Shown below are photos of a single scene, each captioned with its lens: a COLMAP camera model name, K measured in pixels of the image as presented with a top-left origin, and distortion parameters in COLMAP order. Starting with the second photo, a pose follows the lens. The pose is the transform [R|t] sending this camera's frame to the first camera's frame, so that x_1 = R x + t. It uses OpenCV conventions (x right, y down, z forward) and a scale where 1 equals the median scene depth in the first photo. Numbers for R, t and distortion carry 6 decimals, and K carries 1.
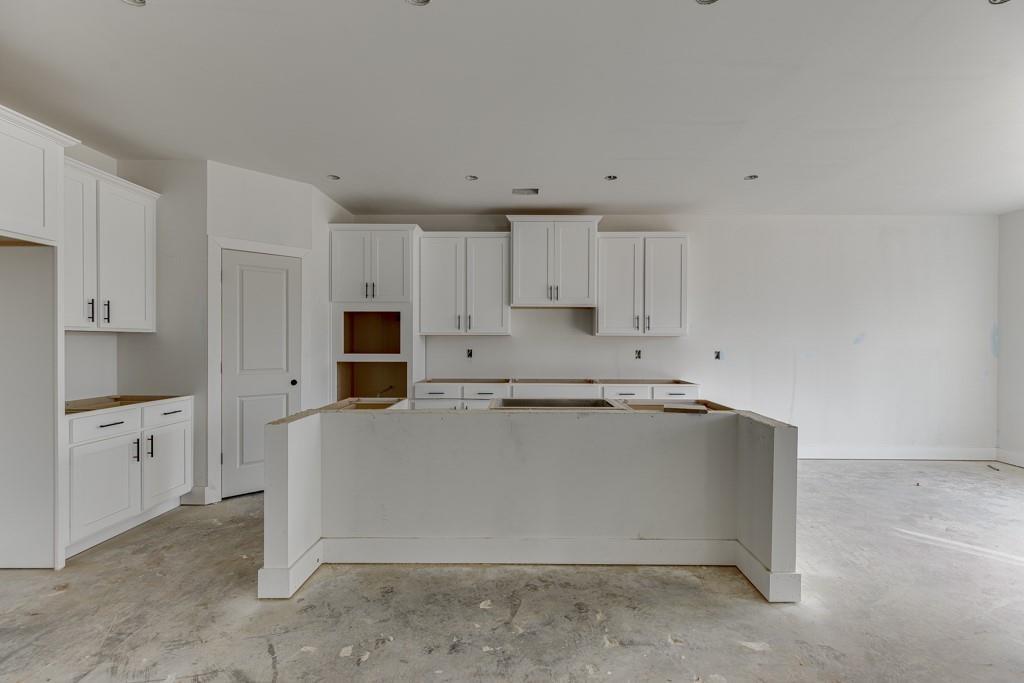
lens RADIAL K [[456.0, 0, 518.6], [0, 456.0, 343.8], [0, 0, 1]] dist [0.004254, -0.000692]
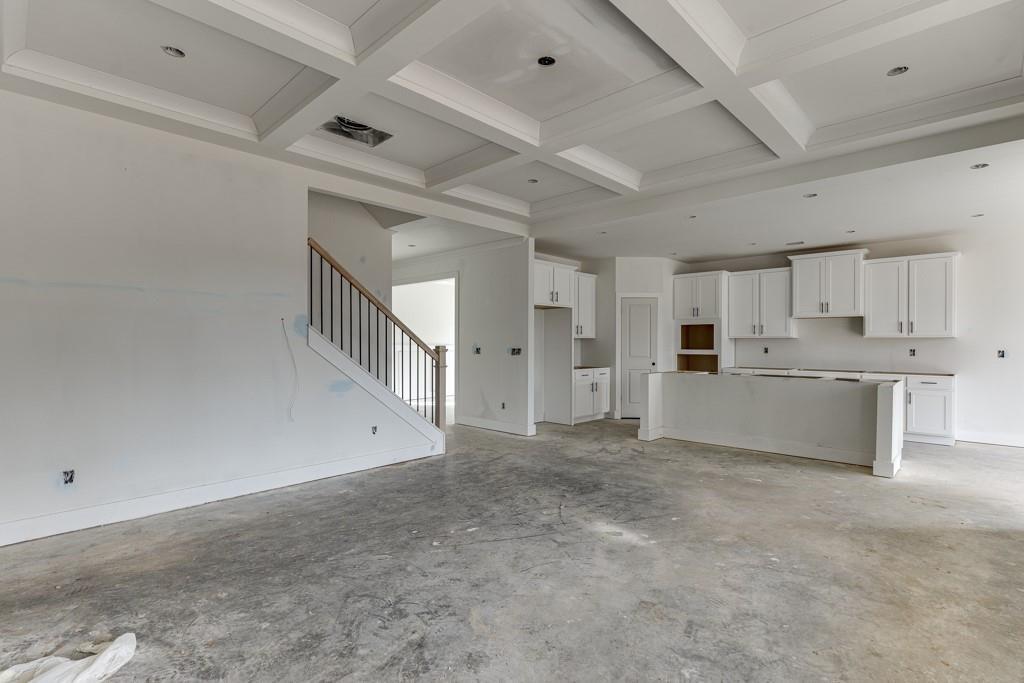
lens RADIAL K [[487.8, 0, 519.7], [0, 487.8, 344.1], [0, 0, 1]] dist [-0.008282, 0.000455]
pose [[0.735952, 0.001012, -0.677033, 0.419602], [-0.002828, 0.999995, -0.001580, 0.006175], [0.677028, 0.003077, 0.735951, -0.775018]]
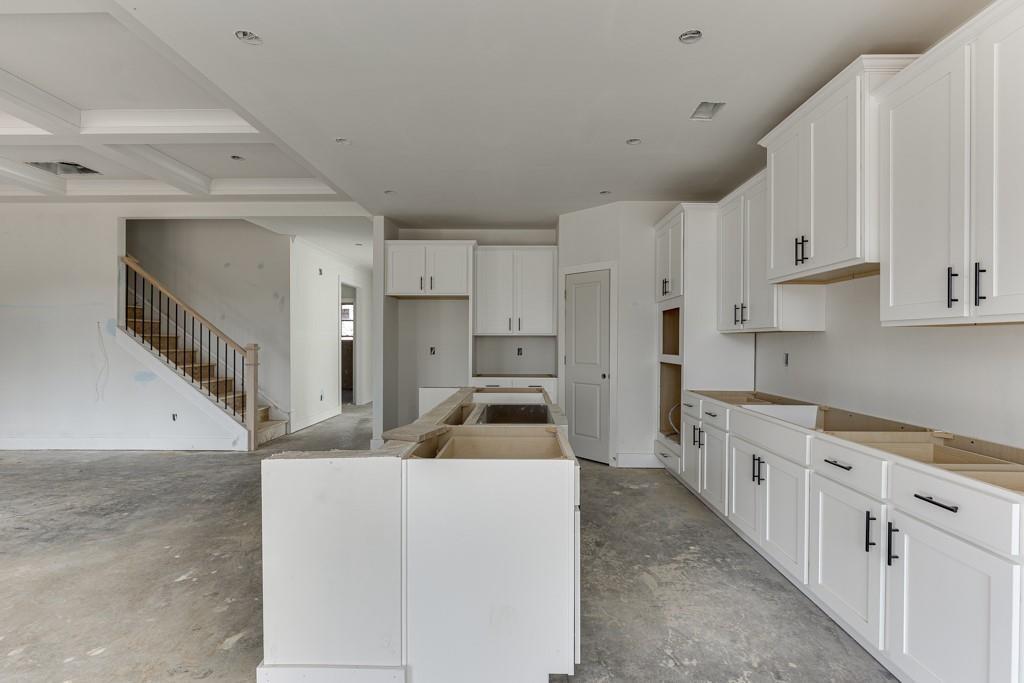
lens RADIAL K [[487.8, 0, 519.7], [0, 487.8, 344.1], [0, 0, 1]] dist [-0.008282, 0.000455]
pose [[0.000355, 0.004555, -0.999990, 0.681307], [-0.007677, 0.999960, 0.004552, -0.001428], [0.999970, 0.007675, 0.000390, 0.700117]]
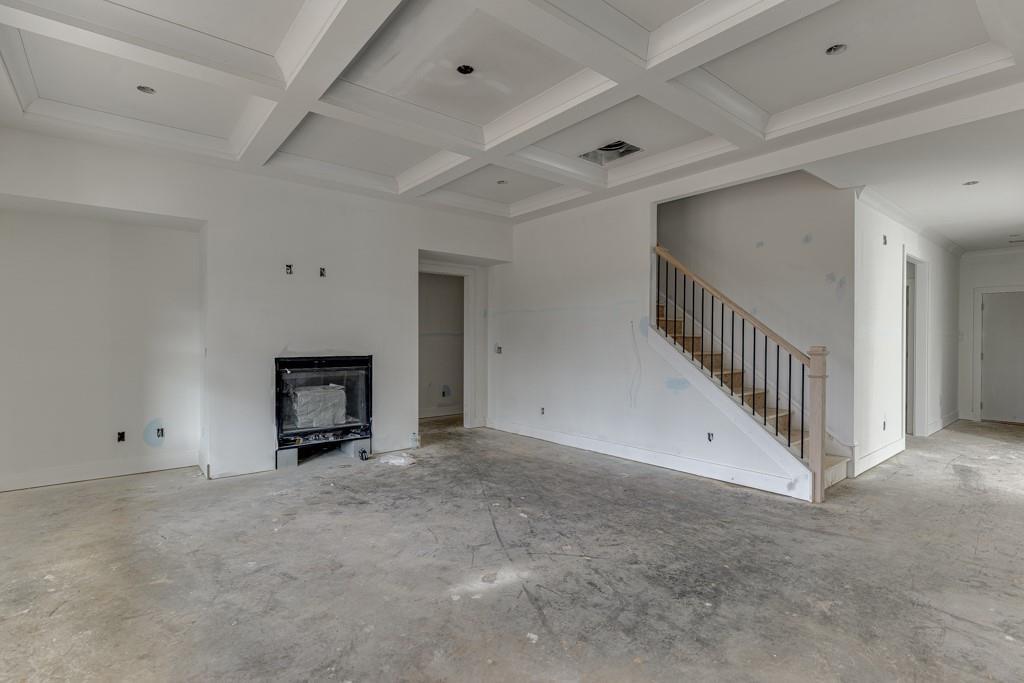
lens RADIAL K [[487.8, 0, 519.7], [0, 487.8, 344.1], [0, 0, 1]] dist [-0.008282, 0.000455]
pose [[-0.759925, 0.002214, -0.650007, 0.385494], [-0.006822, 0.999912, 0.011382, -0.001072], [0.649974, 0.013084, -0.759843, 0.320702]]
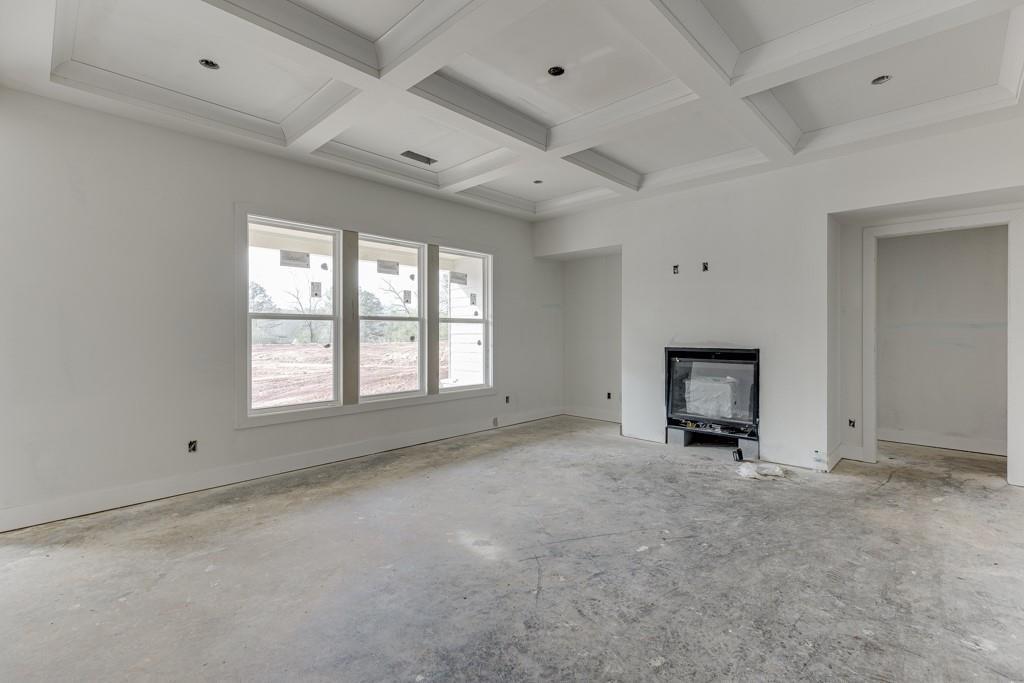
lens RADIAL K [[460.8, 0, 519.5], [0, 460.8, 334.9], [0, 0, 1]] dist [0.006001, -0.001040]
pose [[-0.734283, -0.005185, 0.678824, -0.428748], [0.003594, 0.999927, 0.011525, -0.002297], [-0.678834, 0.010902, -0.734210, 0.278646]]
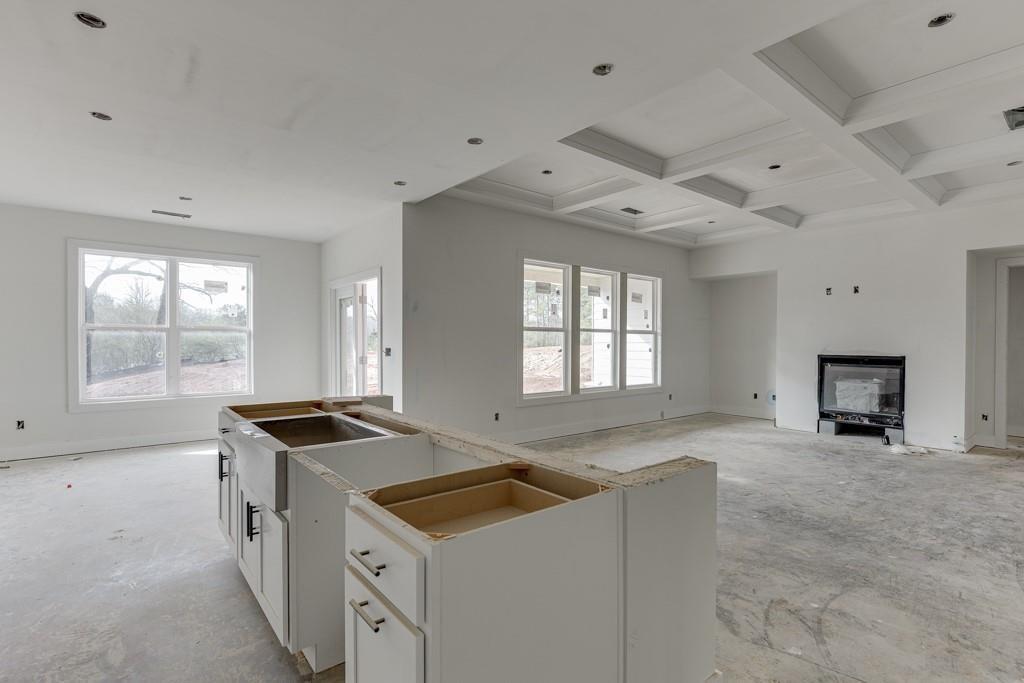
lens RADIAL K [[487.8, 0, 519.7], [0, 487.8, 344.1], [0, 0, 1]] dist [-0.008282, 0.000455]
pose [[-0.643737, -0.010503, 0.765174, -0.467344], [-0.002355, 0.999928, 0.011744, -0.004421], [-0.765243, 0.005758, -0.643716, 0.858931]]
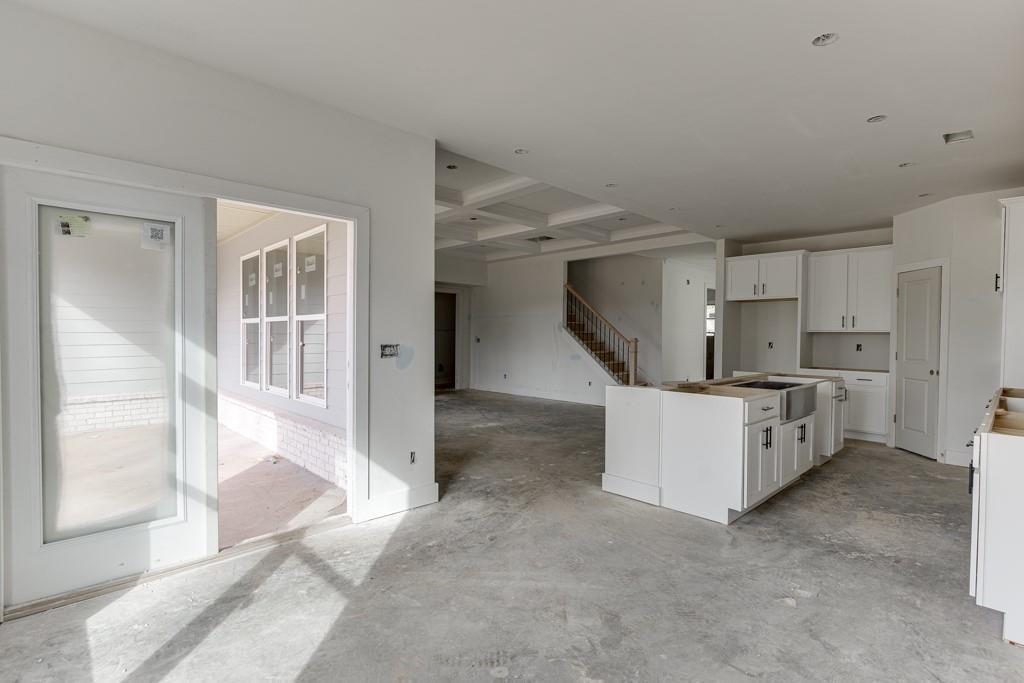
lens RADIAL K [[487.8, 0, 519.7], [0, 487.8, 344.1], [0, 0, 1]] dist [-0.008282, 0.000455]
pose [[-0.707294, 0.004486, -0.706905, 1.037736], [-0.014411, 0.999681, 0.020763, 0.000352], [0.706773, 0.024873, -0.707003, 1.011616]]
